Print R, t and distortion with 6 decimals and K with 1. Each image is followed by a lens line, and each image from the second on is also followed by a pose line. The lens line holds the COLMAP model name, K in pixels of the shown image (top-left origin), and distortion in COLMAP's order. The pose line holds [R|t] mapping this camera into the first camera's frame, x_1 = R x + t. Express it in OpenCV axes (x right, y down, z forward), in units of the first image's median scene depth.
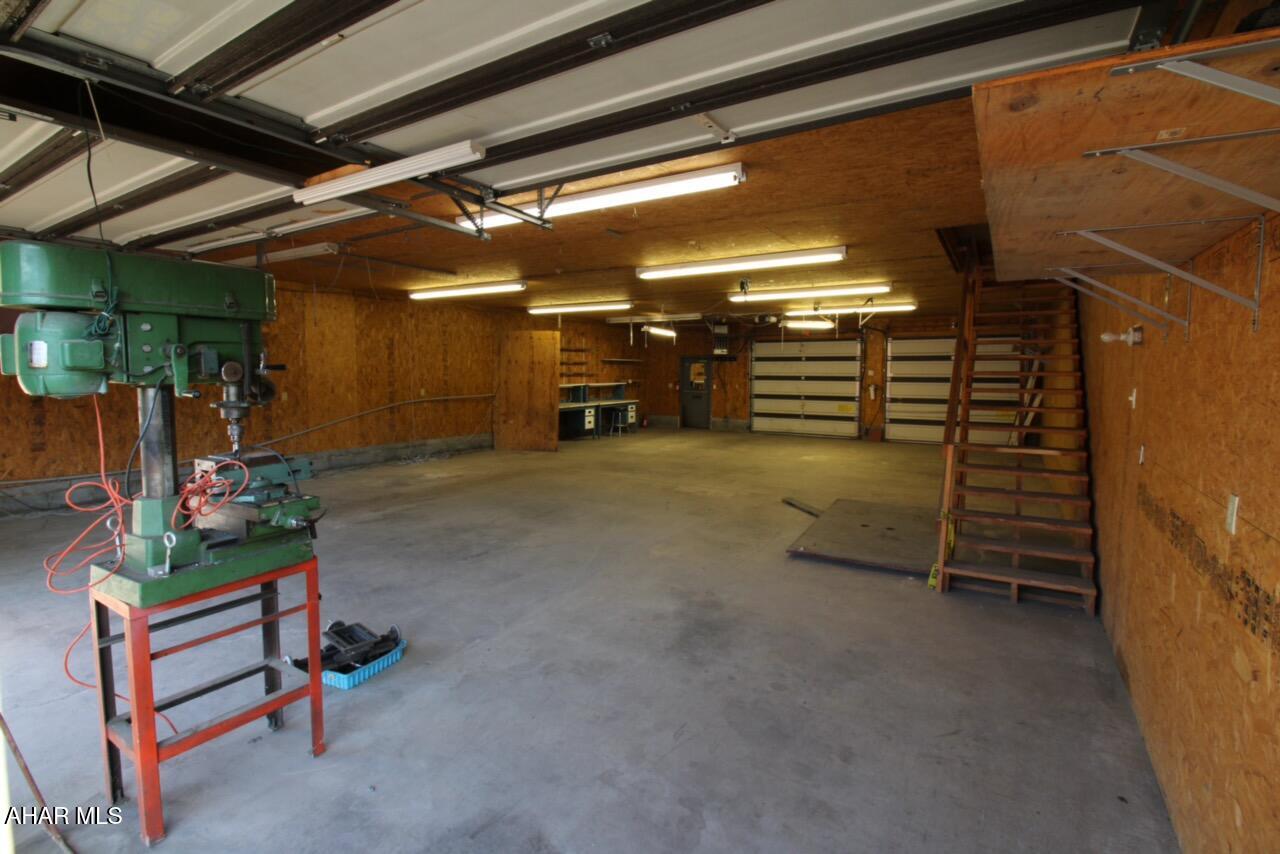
lens RADIAL K [[590.5, 0, 637.4], [0, 590.5, 427.7], [0, 0, 1]] dist [0.000055, 0.000004]
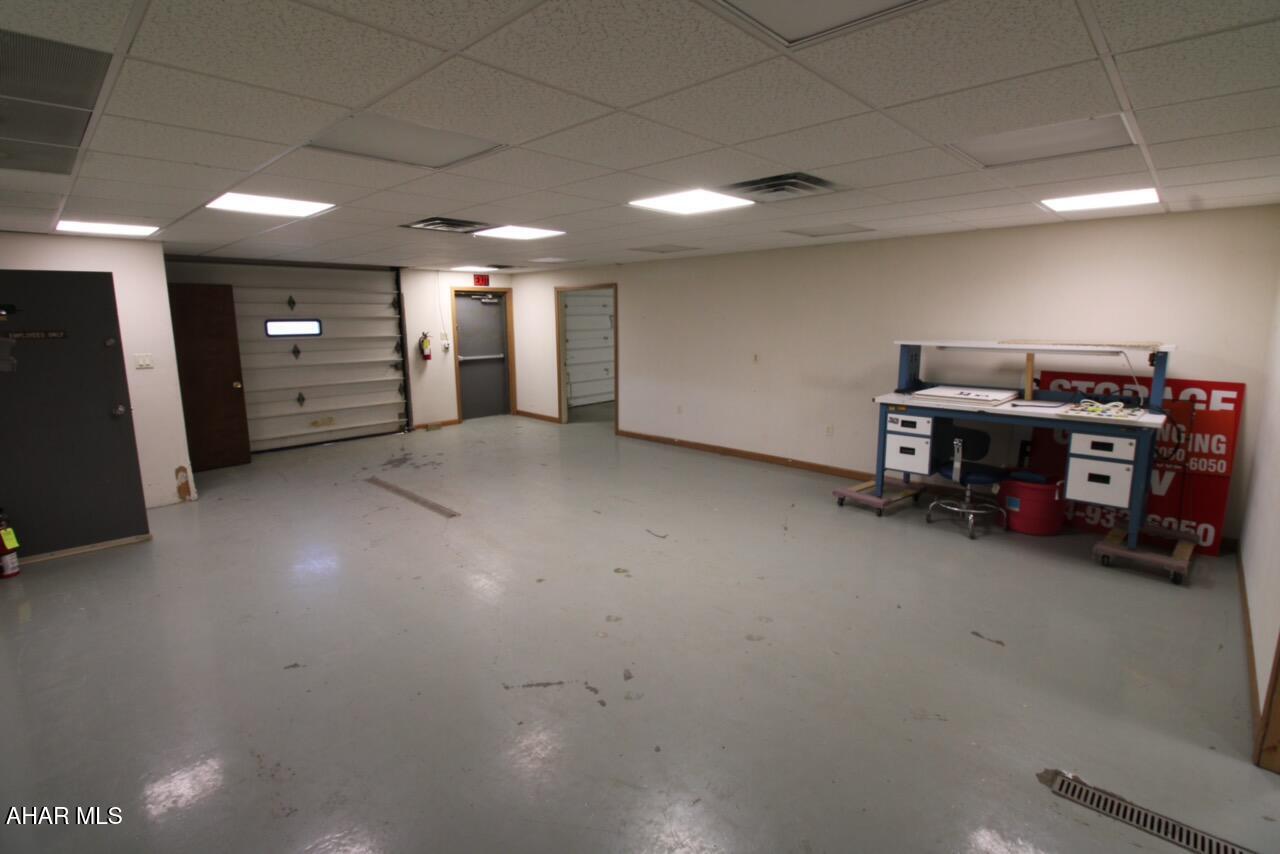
lens RADIAL K [[590.5, 0, 639.9], [0, 590.5, 422.6], [0, 0, 1]] dist [0.000055, 0.000004]
pose [[-0.194727, 0.159396, -0.967819, 0.248092], [-0.089298, 0.979729, 0.179325, -0.070754], [0.976784, 0.121344, -0.176545, 0.832749]]
